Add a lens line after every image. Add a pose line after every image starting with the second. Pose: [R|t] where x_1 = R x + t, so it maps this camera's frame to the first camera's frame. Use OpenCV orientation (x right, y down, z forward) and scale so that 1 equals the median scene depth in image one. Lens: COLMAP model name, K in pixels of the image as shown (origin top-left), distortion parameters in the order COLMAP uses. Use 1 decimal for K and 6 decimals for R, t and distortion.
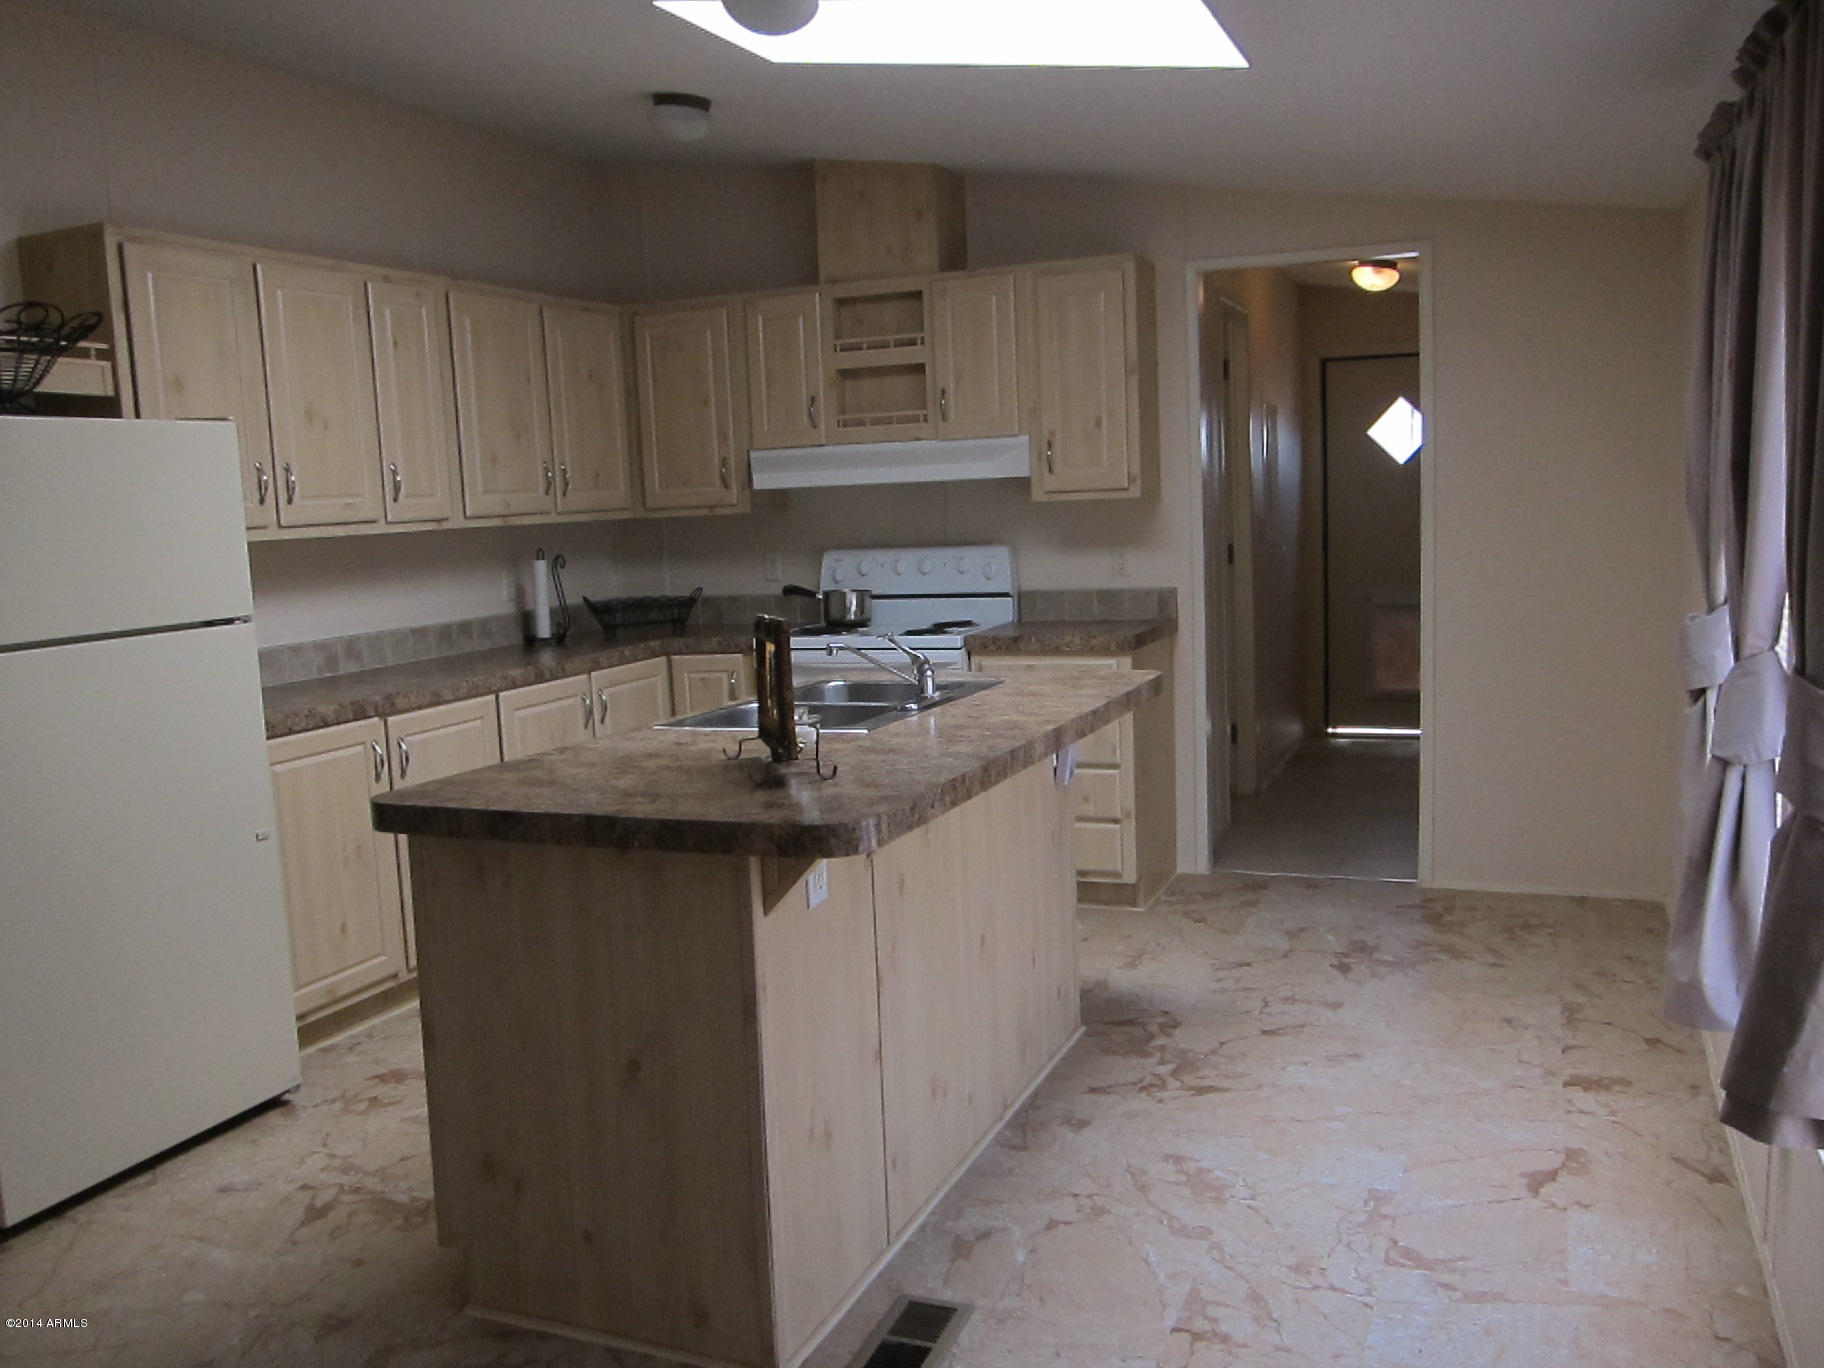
lens RADIAL K [[1550.7, 0, 912.0], [0, 1550.7, 684.0], [0, 0, 1]] dist [-0.015275, -0.004742]
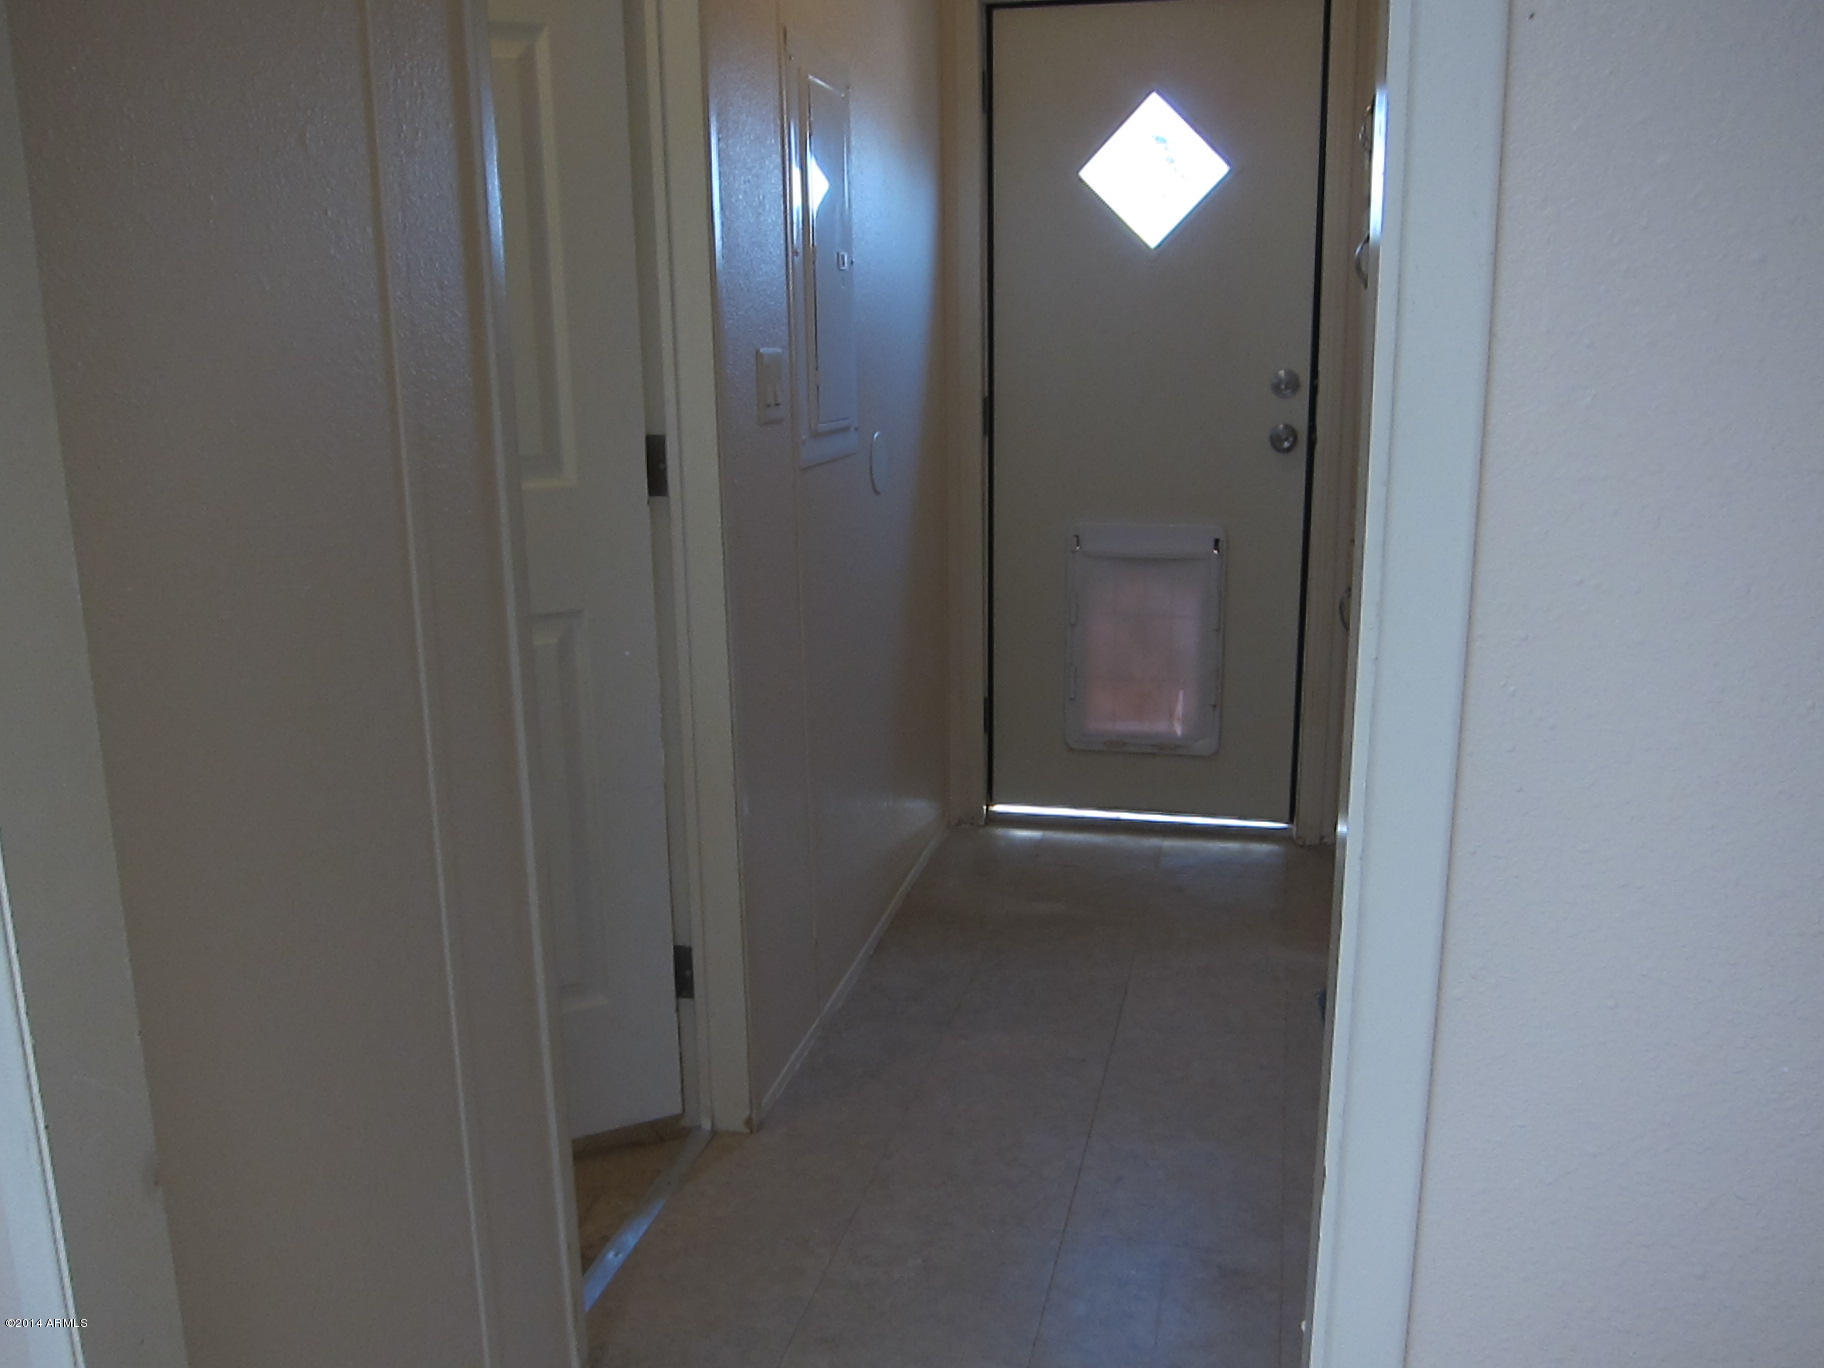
lens RADIAL K [[1550.7, 0, 912.0], [0, 1550.7, 684.0], [0, 0, 1]] dist [-0.015275, -0.004742]
pose [[0.987537, -0.016336, 0.156534, 0.171009], [0.000098, 0.994662, 0.103183, -0.058915], [-0.157384, -0.101882, 0.982268, 0.541053]]
